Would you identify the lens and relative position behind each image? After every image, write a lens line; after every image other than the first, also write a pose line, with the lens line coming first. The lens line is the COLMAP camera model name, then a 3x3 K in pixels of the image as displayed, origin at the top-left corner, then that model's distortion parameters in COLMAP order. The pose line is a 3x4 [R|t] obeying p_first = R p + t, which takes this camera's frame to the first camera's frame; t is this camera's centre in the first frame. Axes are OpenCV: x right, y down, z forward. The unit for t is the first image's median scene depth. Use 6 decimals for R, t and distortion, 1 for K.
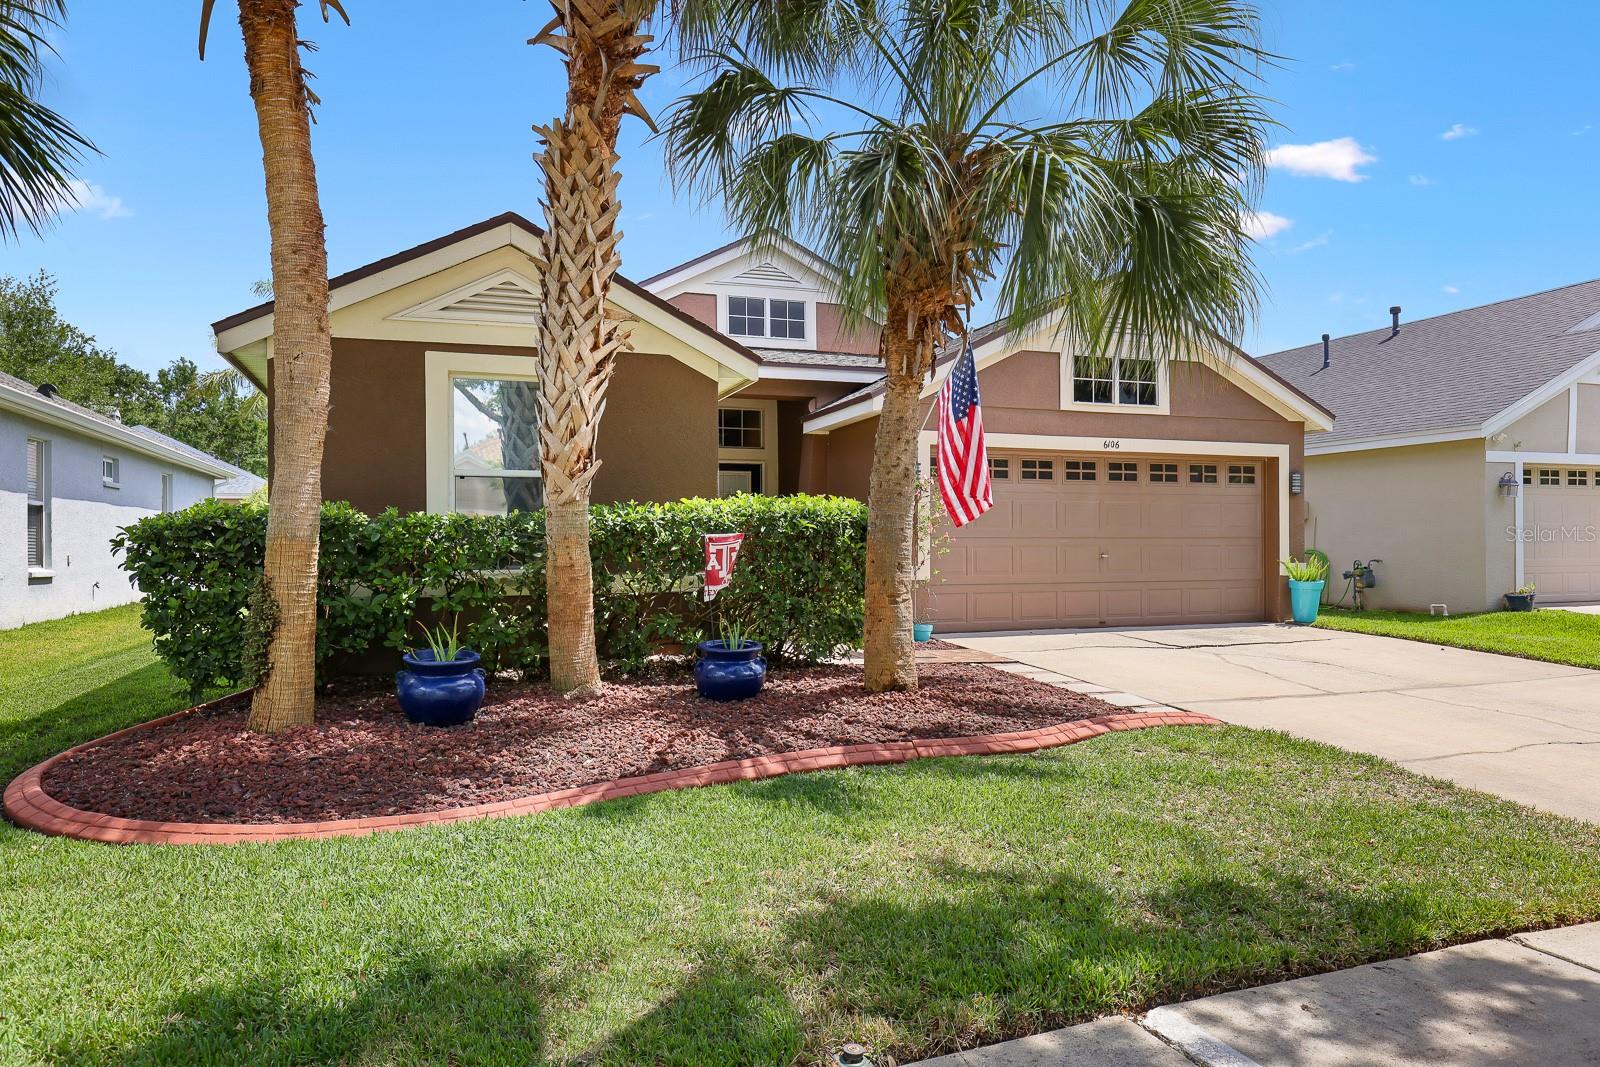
lens RADIAL K [[1045.3, 0, 800.0], [0, 1045.3, 533.5], [0, 0, 1]] dist [0.003121, 0.000713]
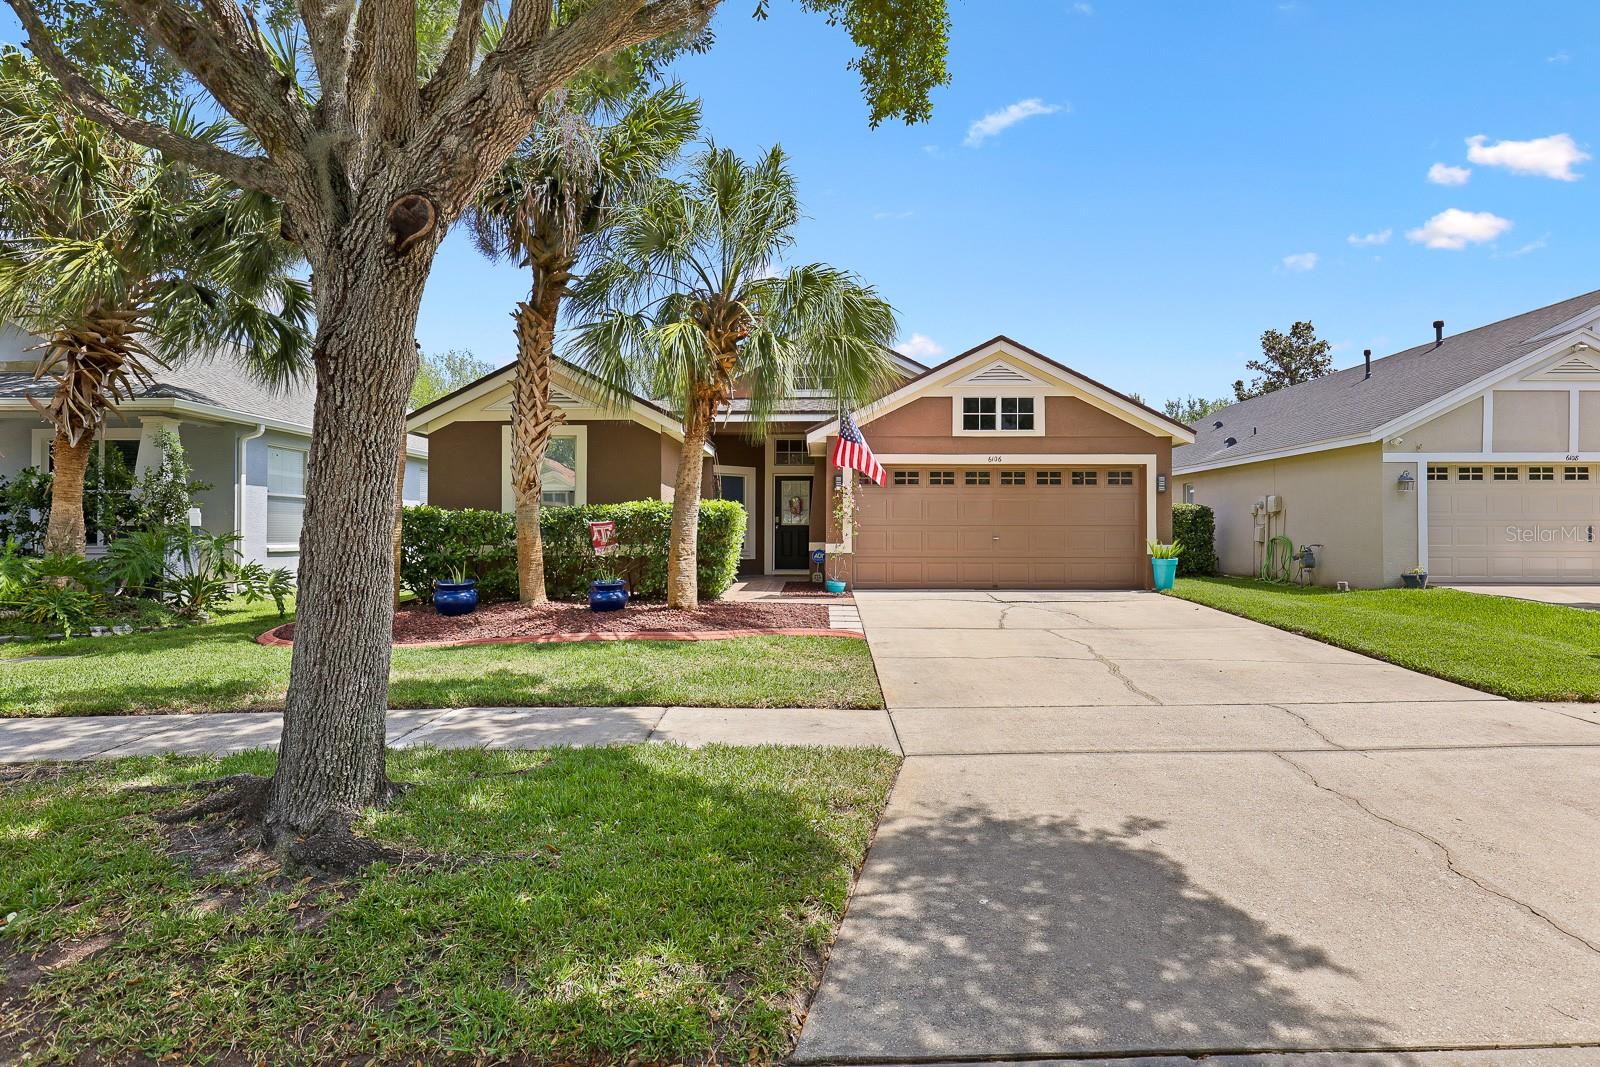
lens RADIAL K [[851.5, 0, 802.7], [0, 851.5, 538.2], [0, 0, 1]] dist [-0.007990, -0.001170]
pose [[0.931552, 0.006269, -0.363554, 0.469648], [-0.000529, 0.999874, 0.015887, 0.003173], [0.363608, -0.014607, 0.931438, -0.159622]]
